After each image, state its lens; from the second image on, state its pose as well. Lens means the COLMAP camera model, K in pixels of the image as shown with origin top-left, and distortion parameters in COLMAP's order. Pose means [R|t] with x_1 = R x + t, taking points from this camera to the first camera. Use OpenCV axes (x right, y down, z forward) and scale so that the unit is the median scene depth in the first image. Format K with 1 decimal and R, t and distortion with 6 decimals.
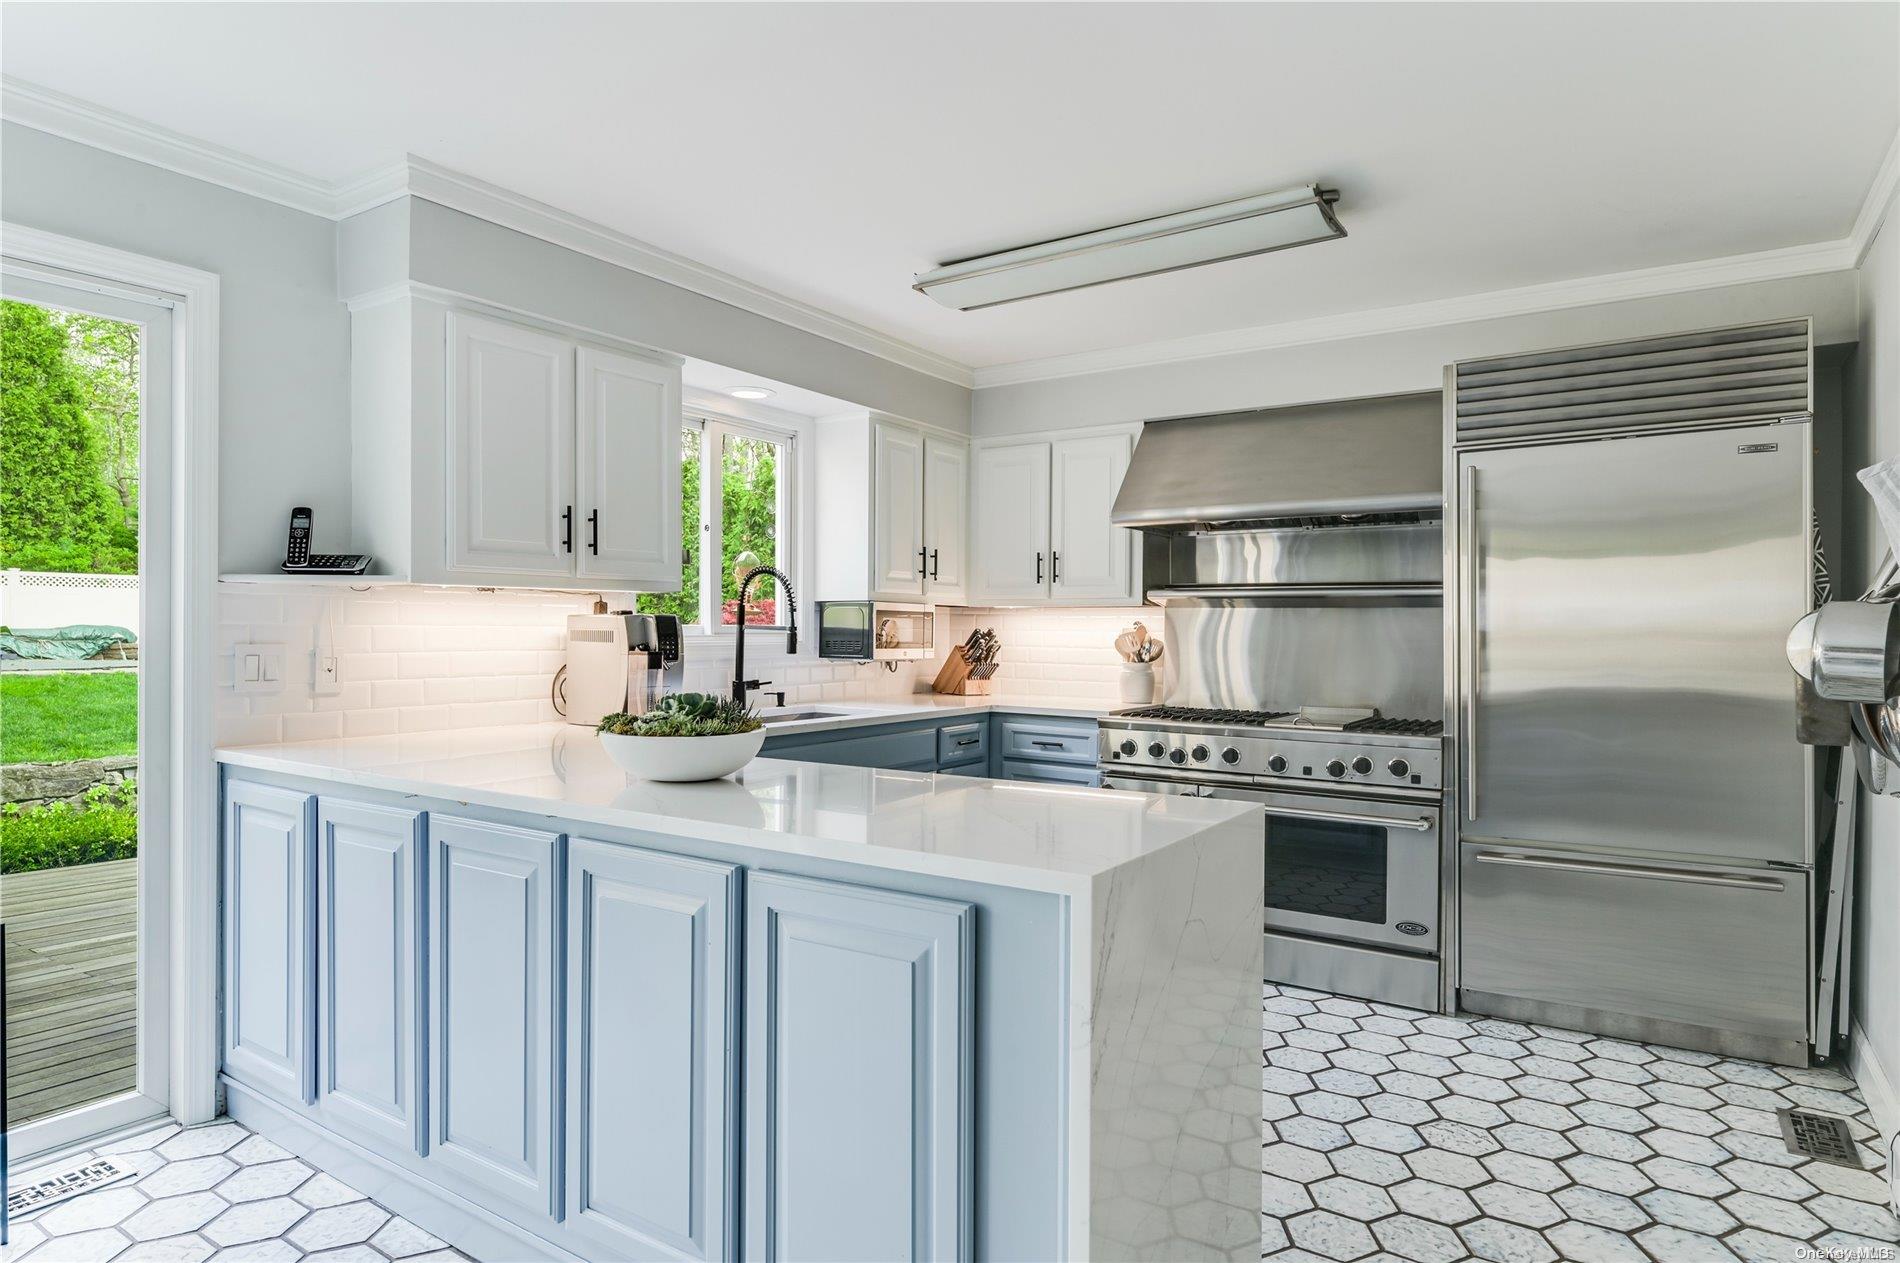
lens RADIAL K [[1036.7, 0, 953.0], [0, 1036.7, 632.5], [0, 0, 1]] dist [-0.000603, 0.000717]
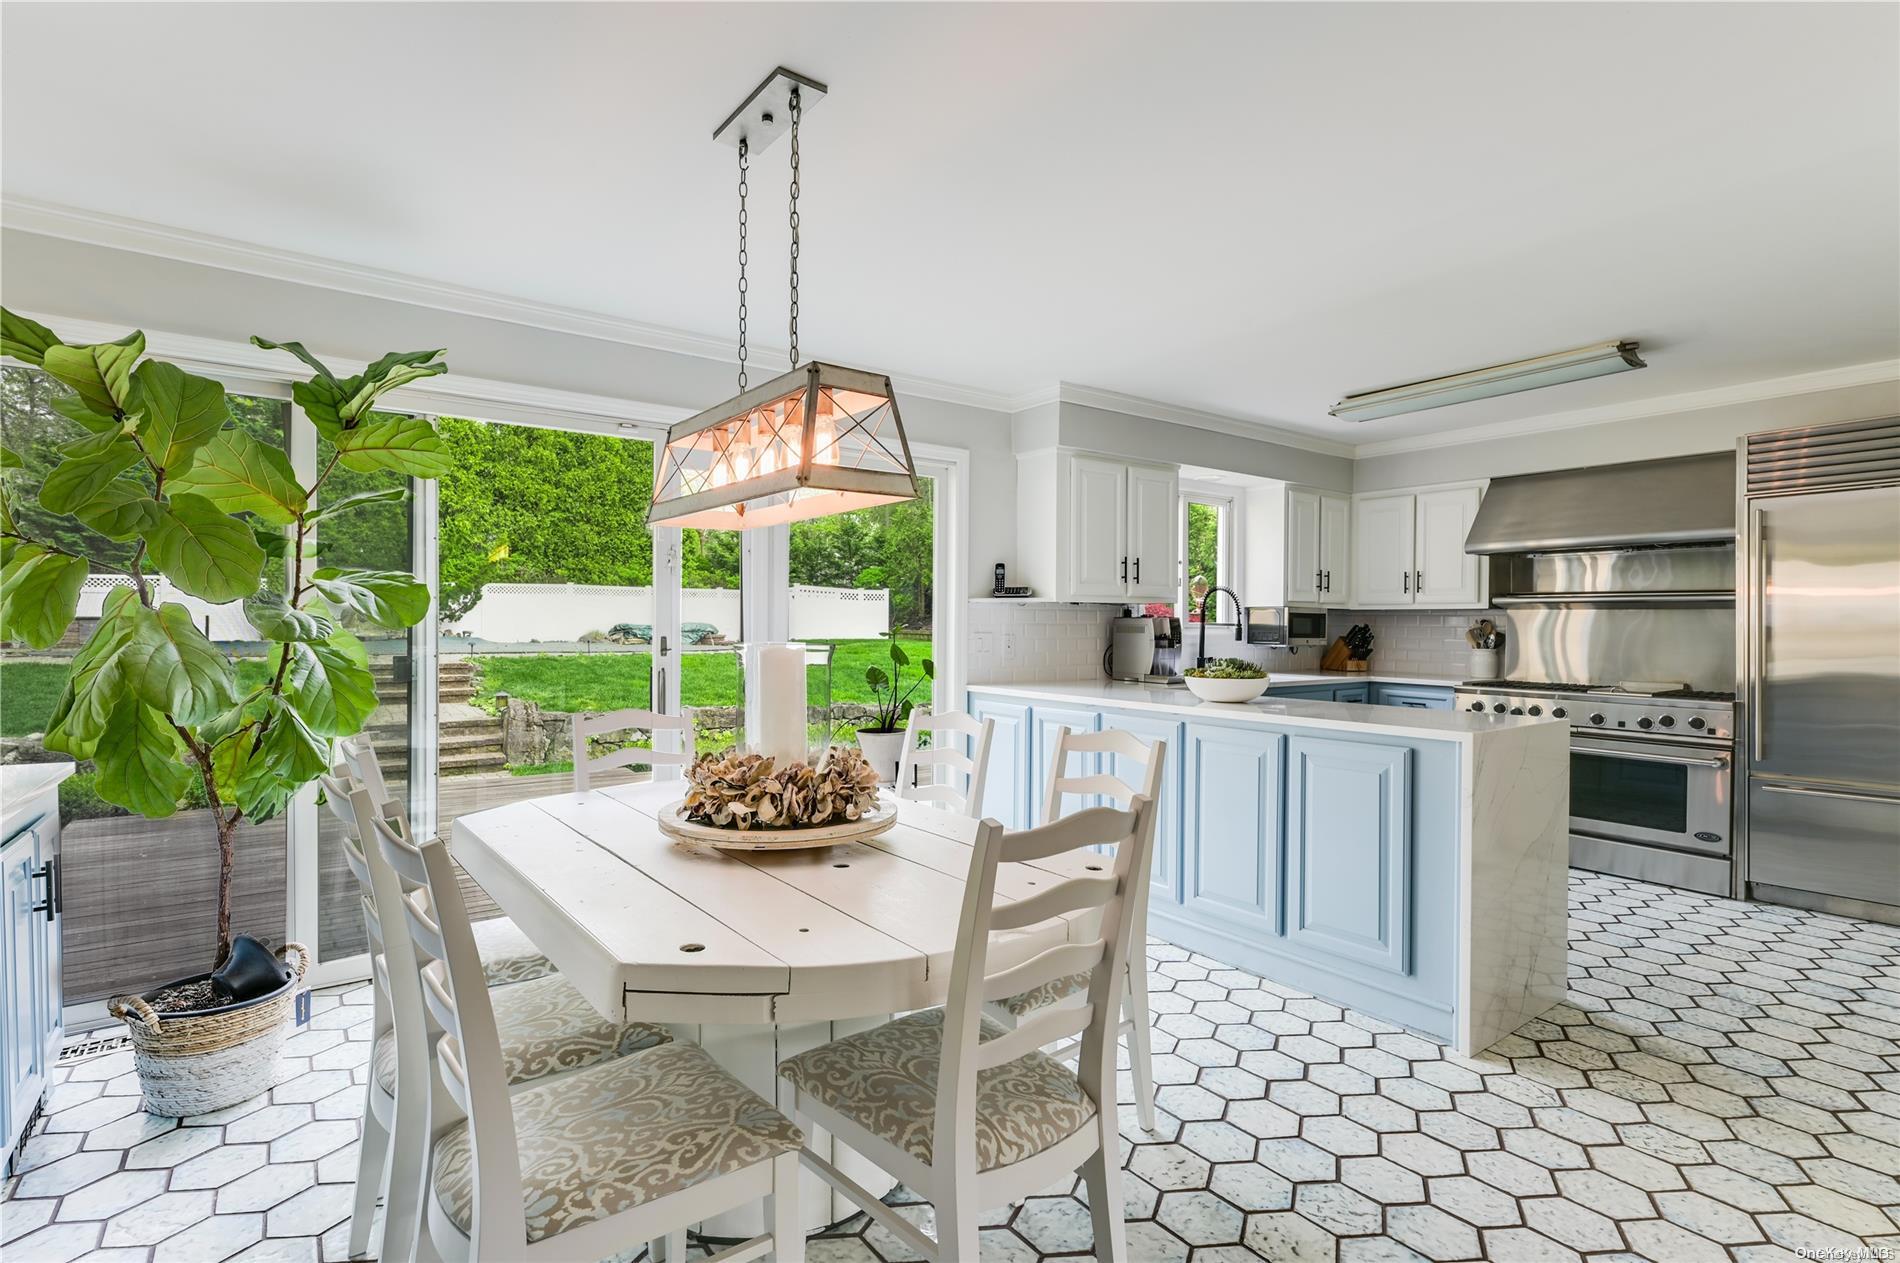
lens RADIAL K [[917.2, 0, 943.5], [0, 917.2, 628.5], [0, 0, 1]] dist [0.002175, -0.000265]
pose [[0.939559, 0.001179, -0.342384, -0.104725], [-0.001074, 0.999999, 0.000498, 0.001623], [0.342385, -0.000100, 0.939560, -0.515848]]
